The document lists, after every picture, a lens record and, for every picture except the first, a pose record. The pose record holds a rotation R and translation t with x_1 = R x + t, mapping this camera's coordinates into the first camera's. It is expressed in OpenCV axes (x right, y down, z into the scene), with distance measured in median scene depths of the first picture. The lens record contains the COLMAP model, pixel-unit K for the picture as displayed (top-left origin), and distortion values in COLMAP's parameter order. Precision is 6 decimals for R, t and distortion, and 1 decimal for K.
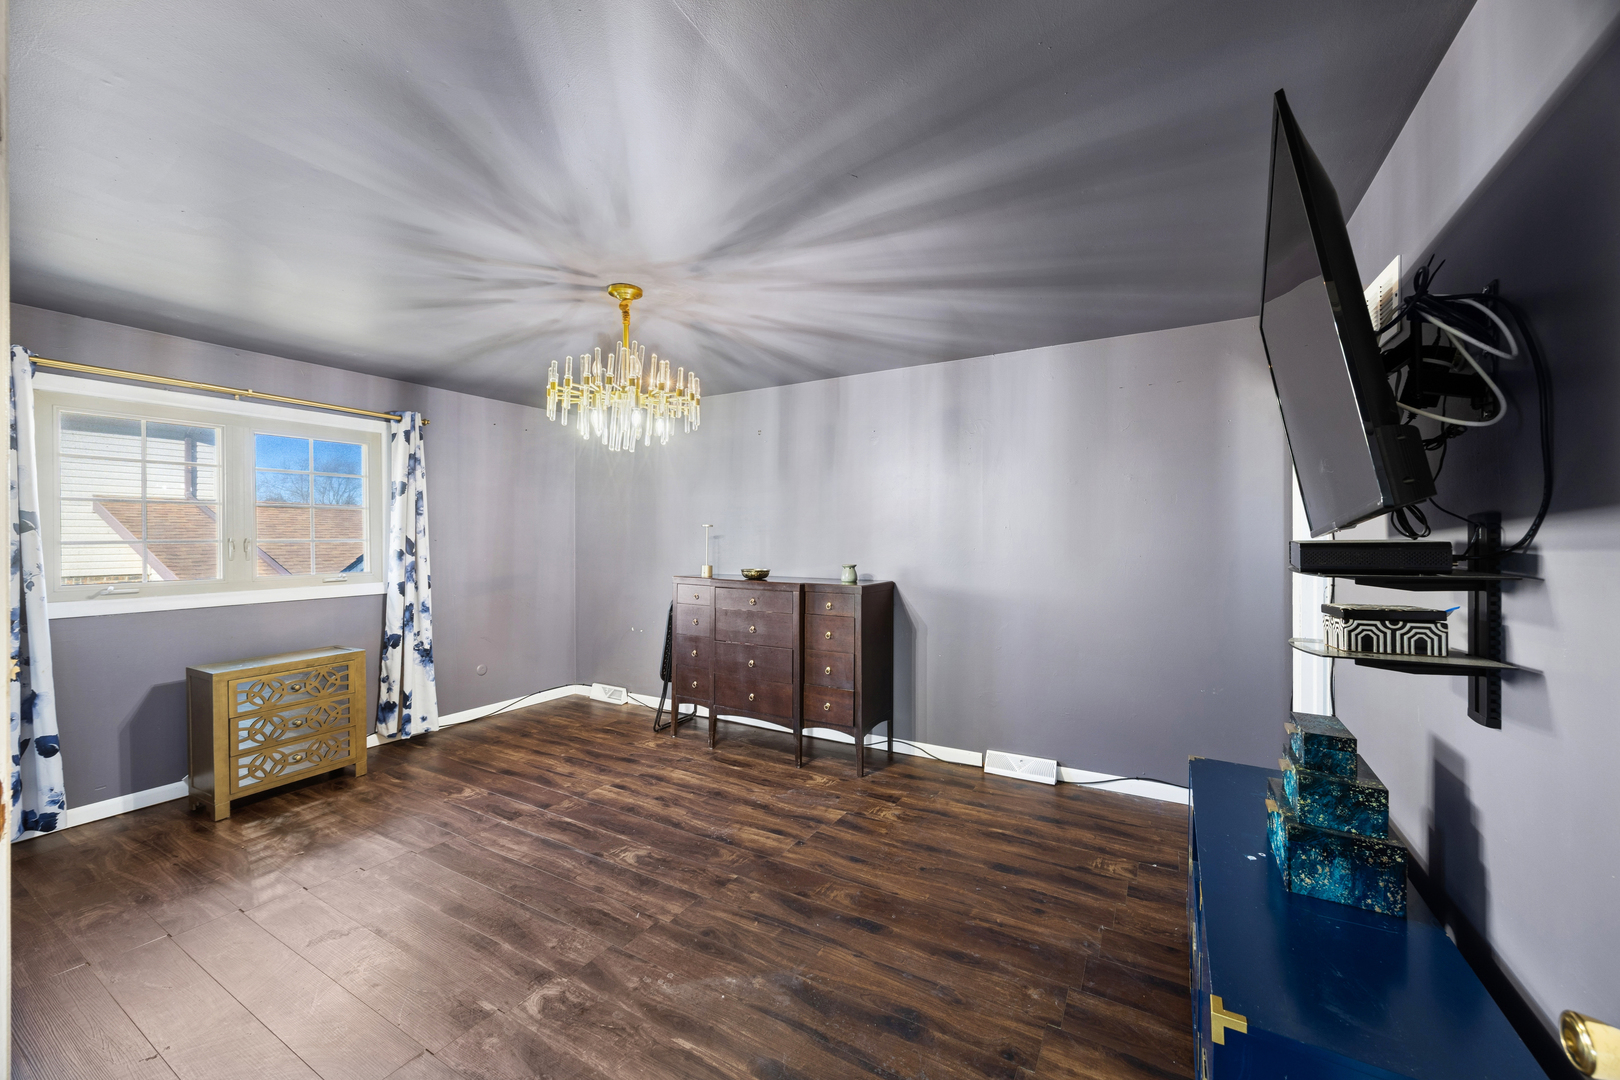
lens RADIAL K [[630.2, 0, 802.1], [0, 630.2, 541.9], [0, 0, 1]] dist [-0.004178, 0.000397]
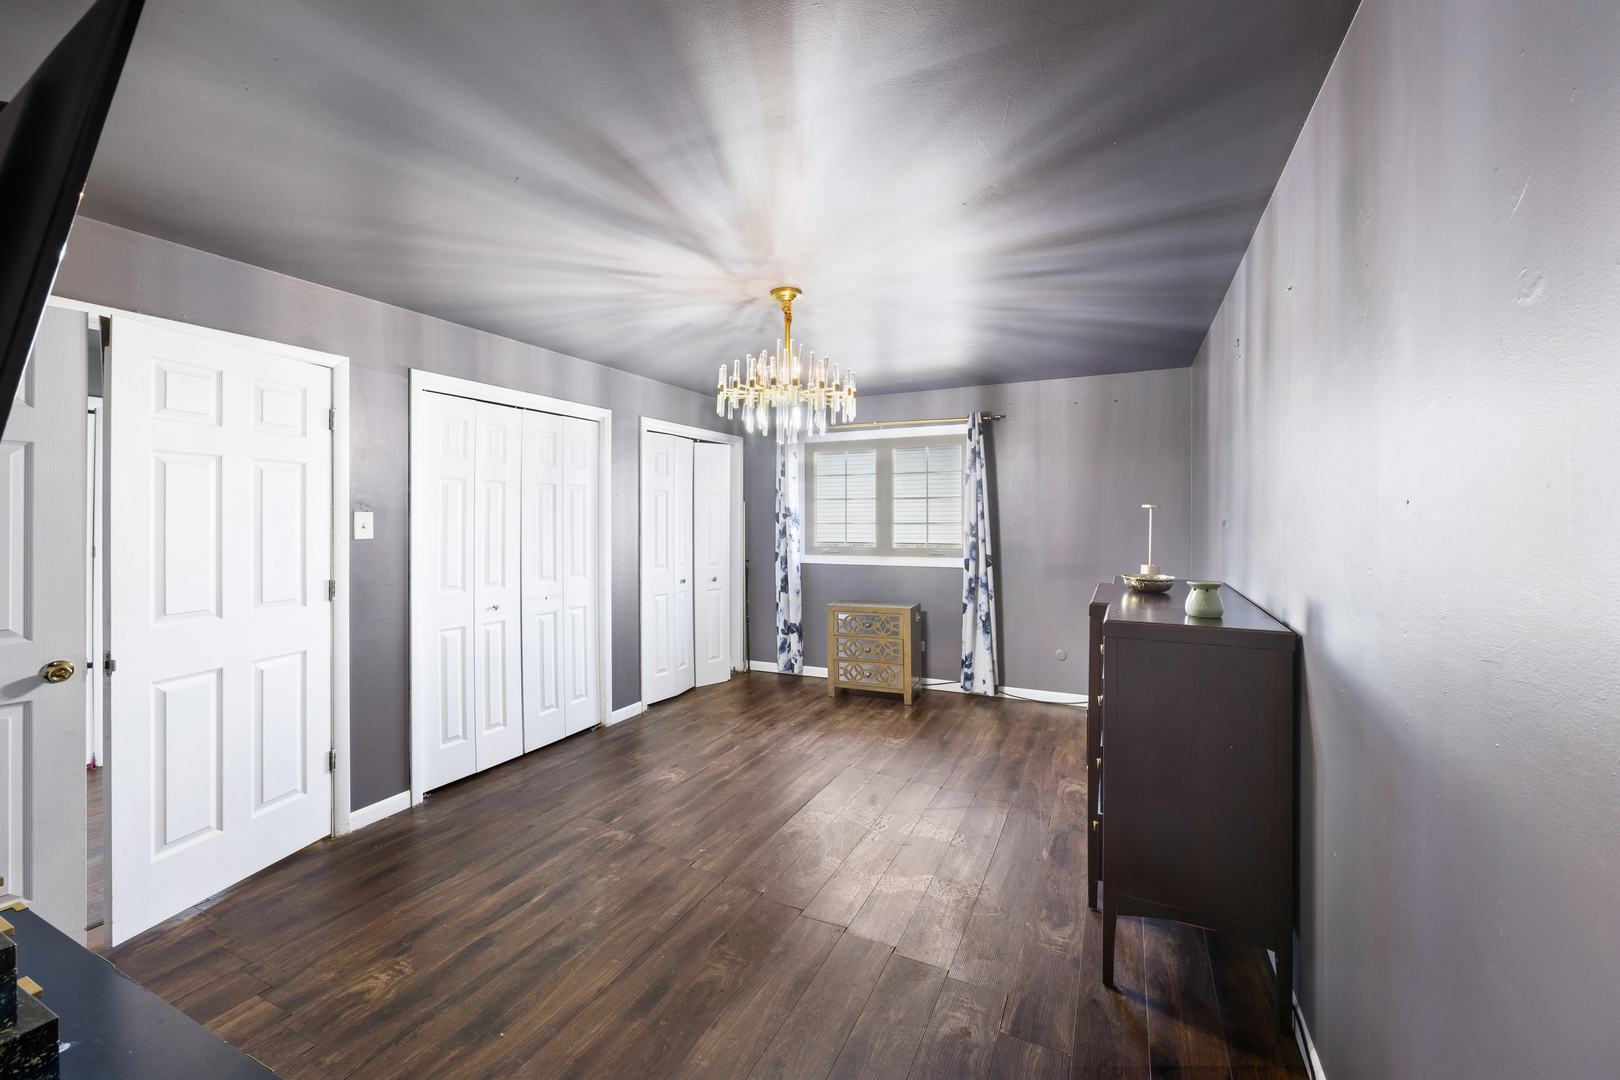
lens RADIAL K [[630.2, 0, 818.8], [0, 630.2, 524.4], [0, 0, 1]] dist [-0.004178, 0.000397]
pose [[0.095342, 0.013442, -0.995354, 0.654168], [-0.006064, 0.999898, 0.012922, -0.018819], [0.995426, 0.004803, 0.095414, 0.789988]]
